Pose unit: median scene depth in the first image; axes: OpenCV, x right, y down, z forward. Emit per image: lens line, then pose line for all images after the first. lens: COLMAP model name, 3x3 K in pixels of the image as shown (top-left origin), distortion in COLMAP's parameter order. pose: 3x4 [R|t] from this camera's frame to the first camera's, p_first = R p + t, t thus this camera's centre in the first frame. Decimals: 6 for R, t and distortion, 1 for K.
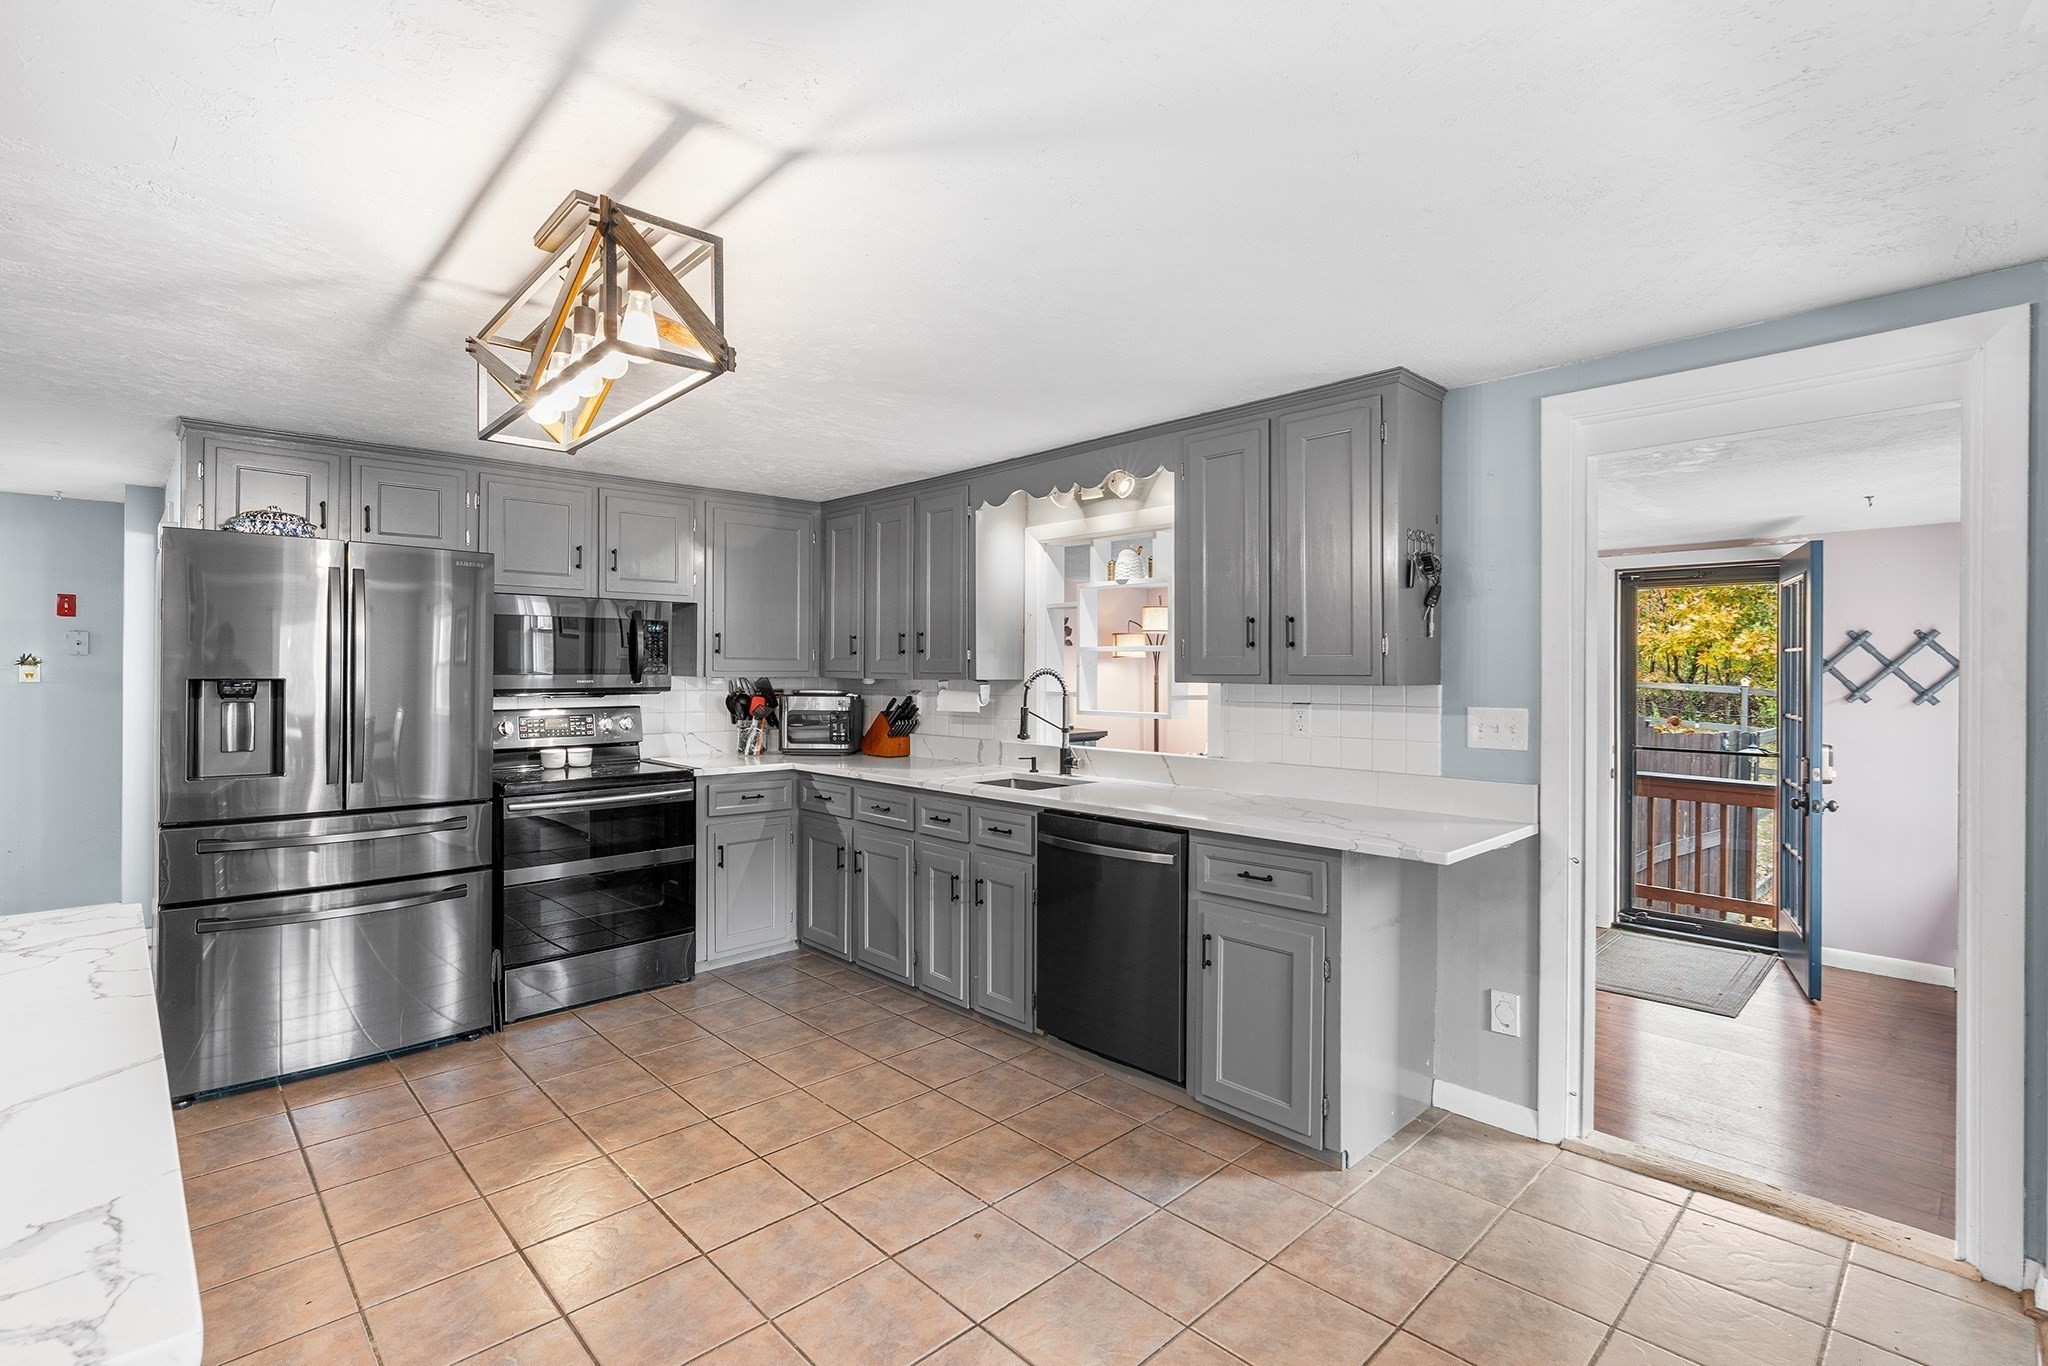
lens RADIAL K [[941.7, 0, 1027.9], [0, 941.7, 665.7], [0, 0, 1]] dist [-0.013239, 0.005195]
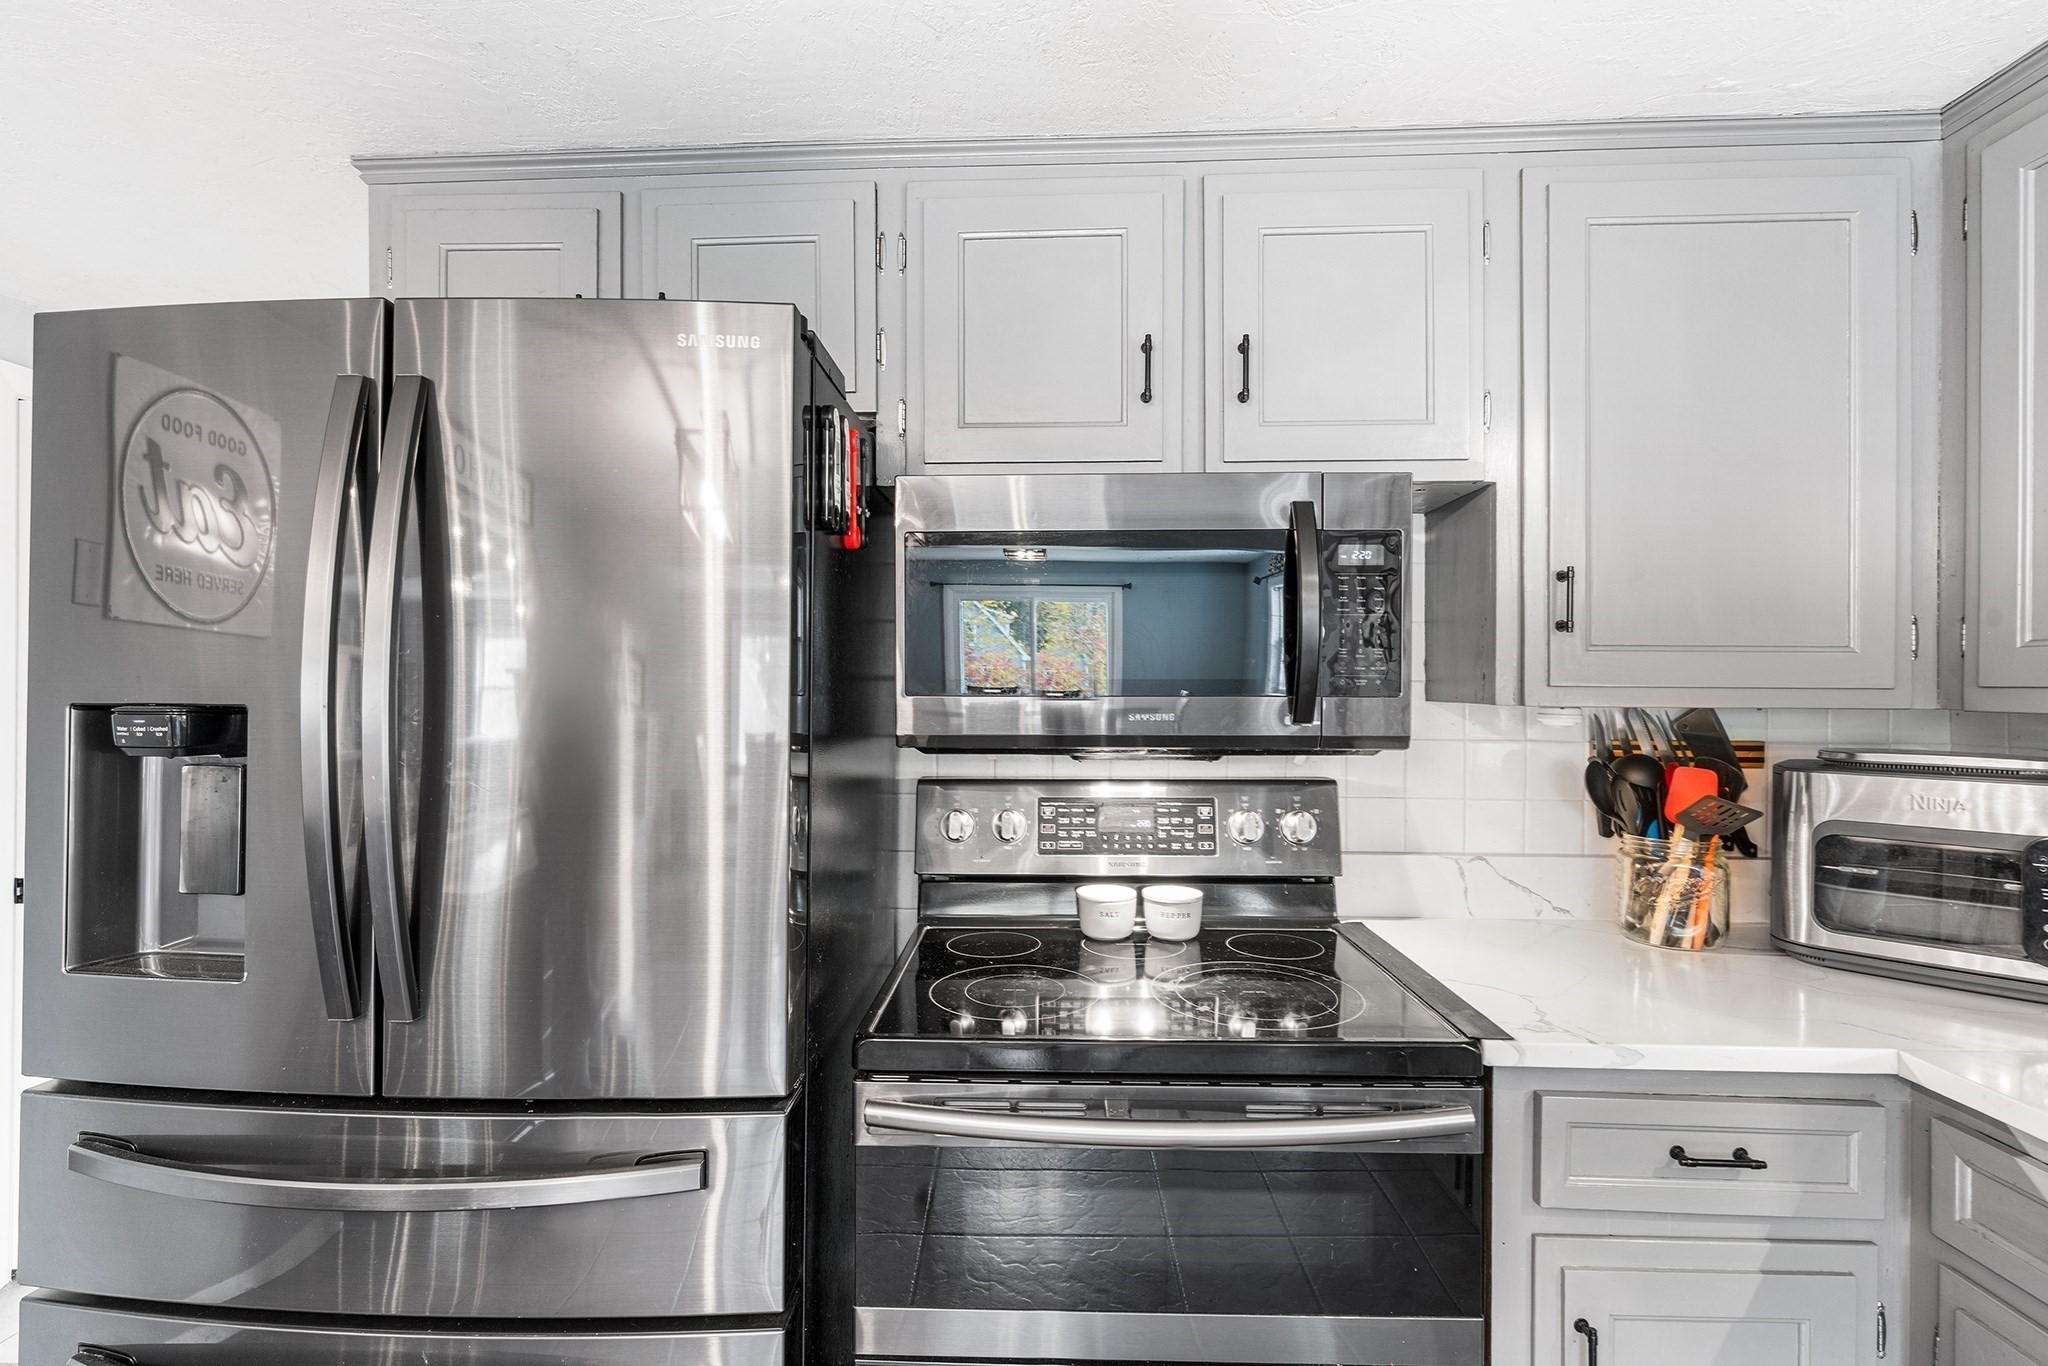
lens RADIAL K [[941.7, 0, 1023.5], [0, 941.7, 685.0], [0, 0, 1]] dist [-0.013239, 0.005195]
pose [[0.690686, -0.003048, -0.723148, -0.251472], [0.001543, 0.999995, -0.002741, 0.006000], [0.723153, 0.000777, 0.690688, 0.719407]]
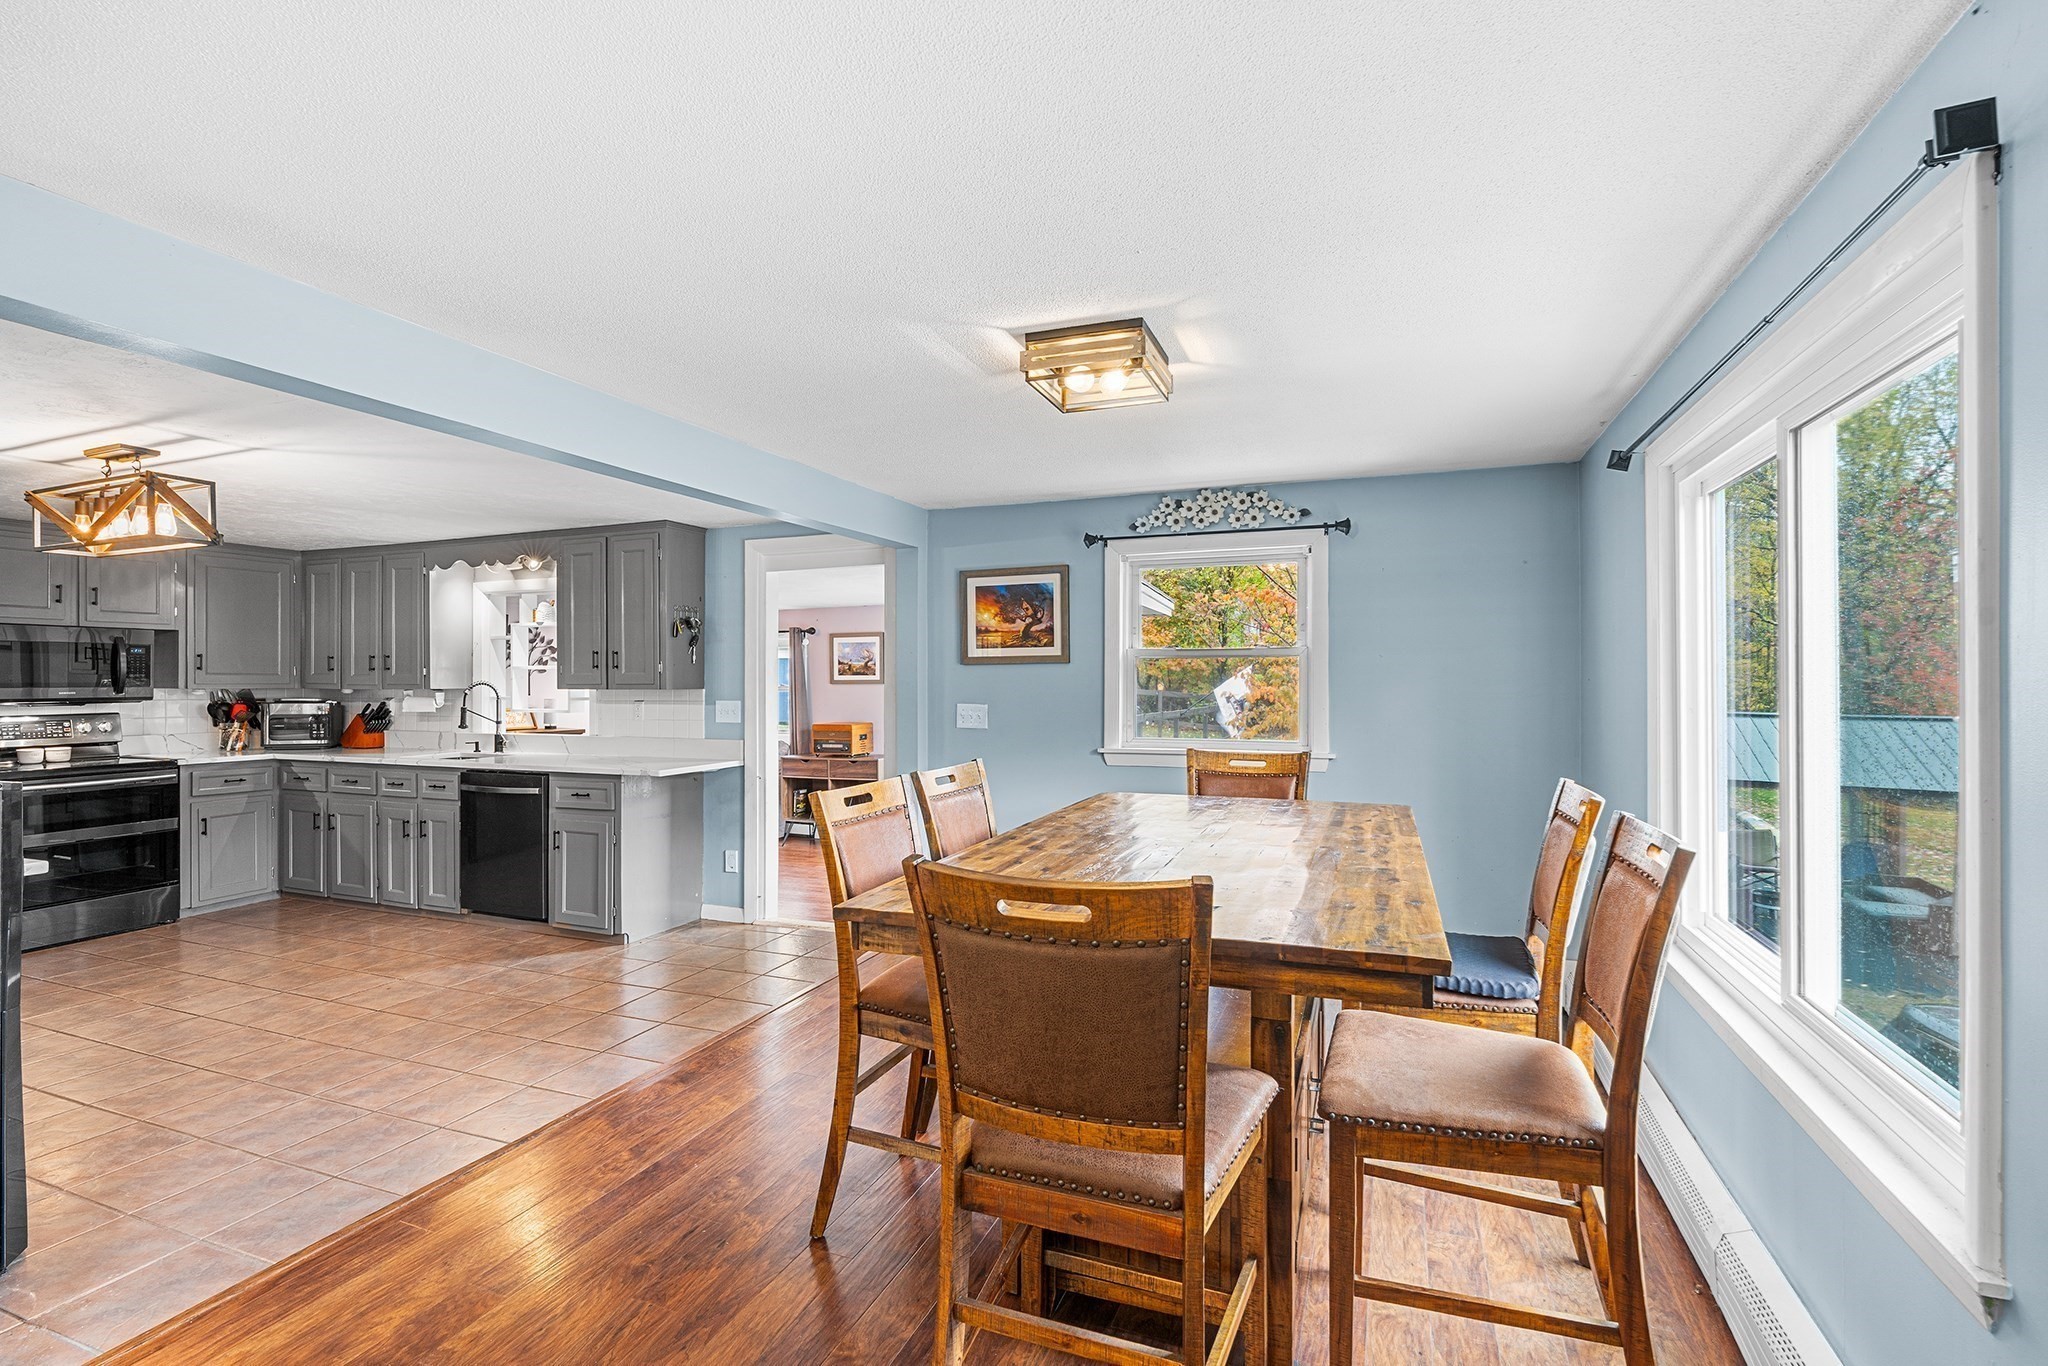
lens RADIAL K [[941.7, 0, 1037.1], [0, 941.7, 677.3], [0, 0, 1]] dist [-0.013239, 0.005195]
pose [[0.910946, -0.003925, 0.412507, 0.196935], [0.002648, 0.999990, 0.003667, -0.005379], [-0.412517, -0.002248, 0.910947, -0.675988]]
